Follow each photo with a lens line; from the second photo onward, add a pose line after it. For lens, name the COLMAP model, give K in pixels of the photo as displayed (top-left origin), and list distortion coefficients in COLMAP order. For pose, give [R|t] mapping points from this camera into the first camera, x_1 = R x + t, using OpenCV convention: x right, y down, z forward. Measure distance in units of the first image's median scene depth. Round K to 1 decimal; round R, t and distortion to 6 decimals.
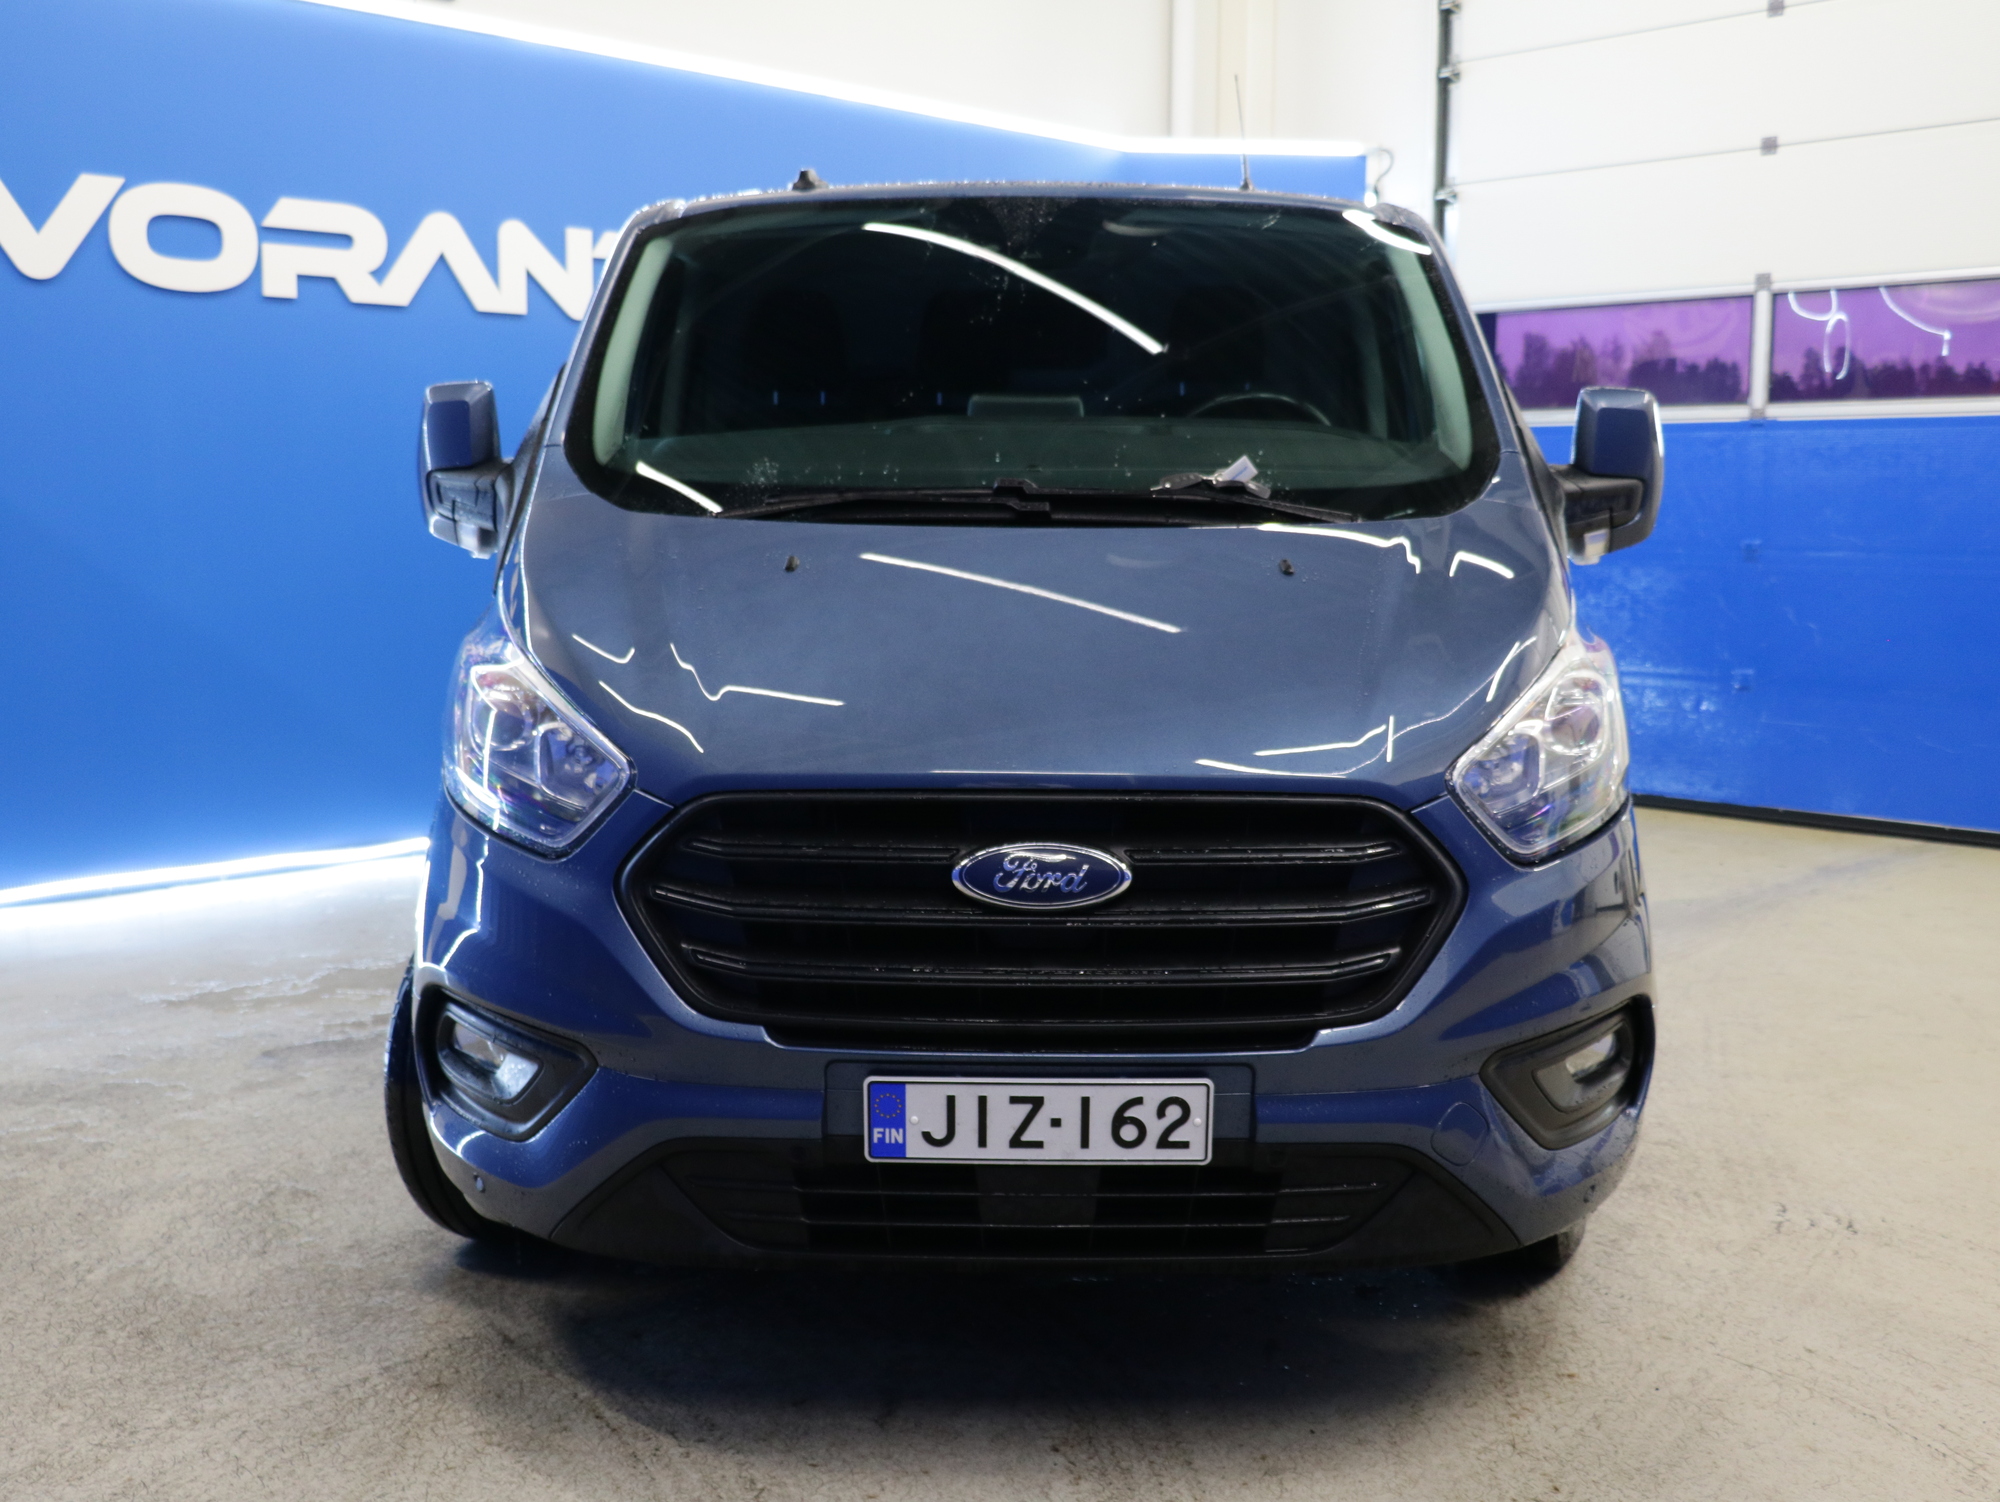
lens RADIAL K [[1916.8, 0, 1006.7], [0, 1916.8, 737.8], [0, 0, 1]] dist [-0.037550, 0.000000]
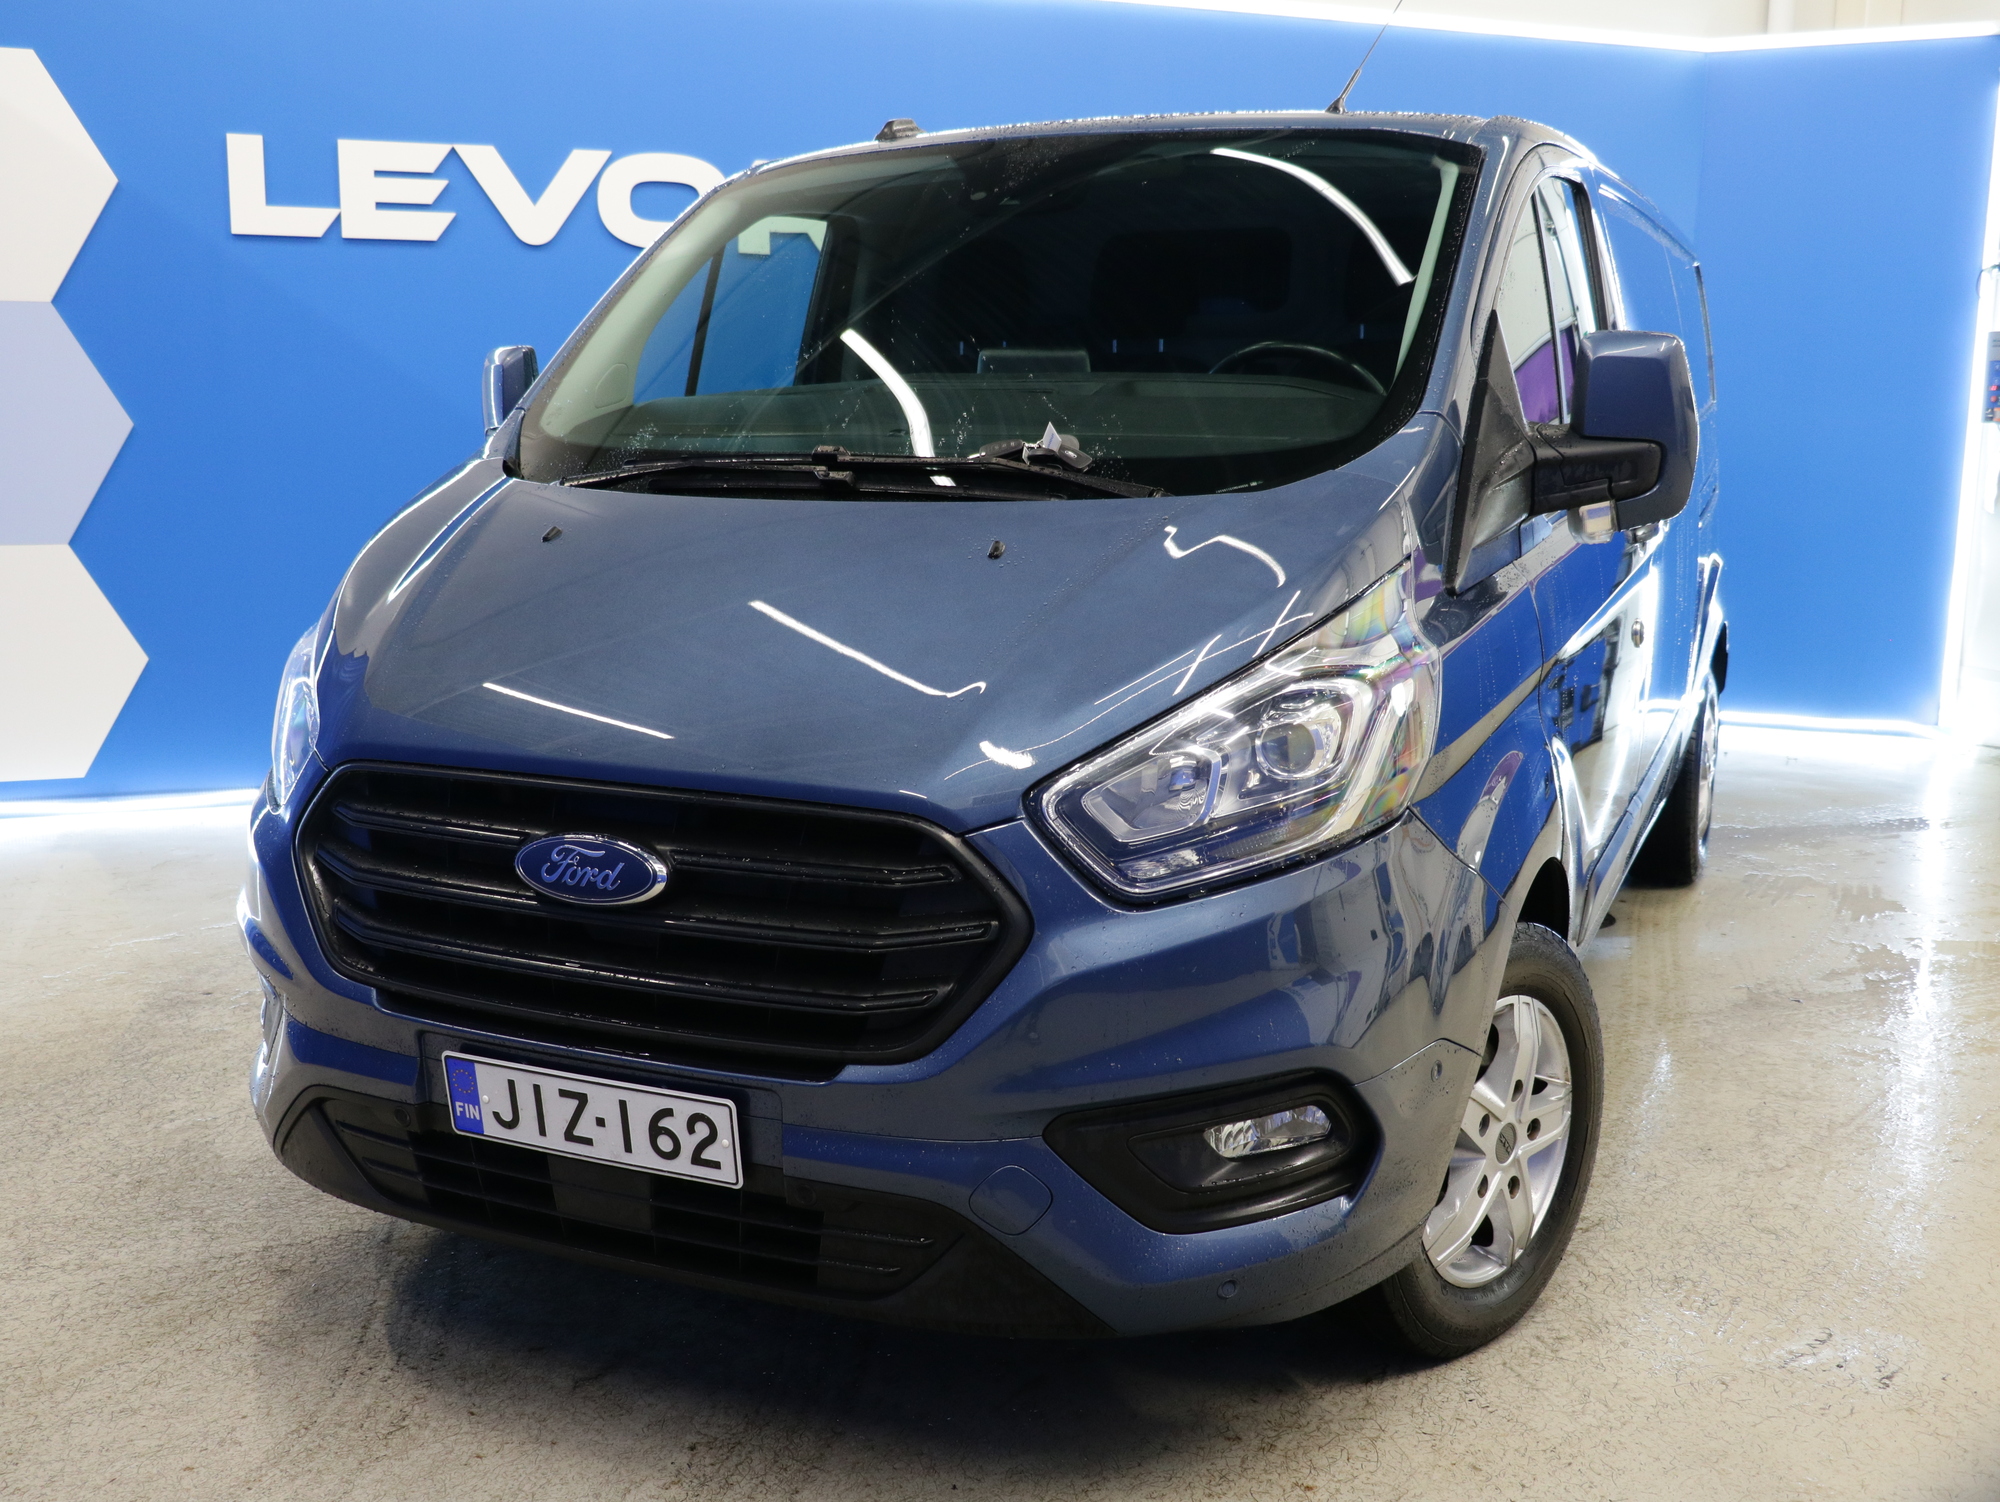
lens RADIAL K [[1851.2, 0, 989.2], [0, 1851.2, 760.4], [0, 0, 1]] dist [-0.021599, 0.000000]
pose [[0.920177, 0.067974, -0.385556, 0.557217], [-0.046737, 0.996842, 0.064202, -0.052426], [0.388702, -0.041057, 0.920448, 0.216619]]
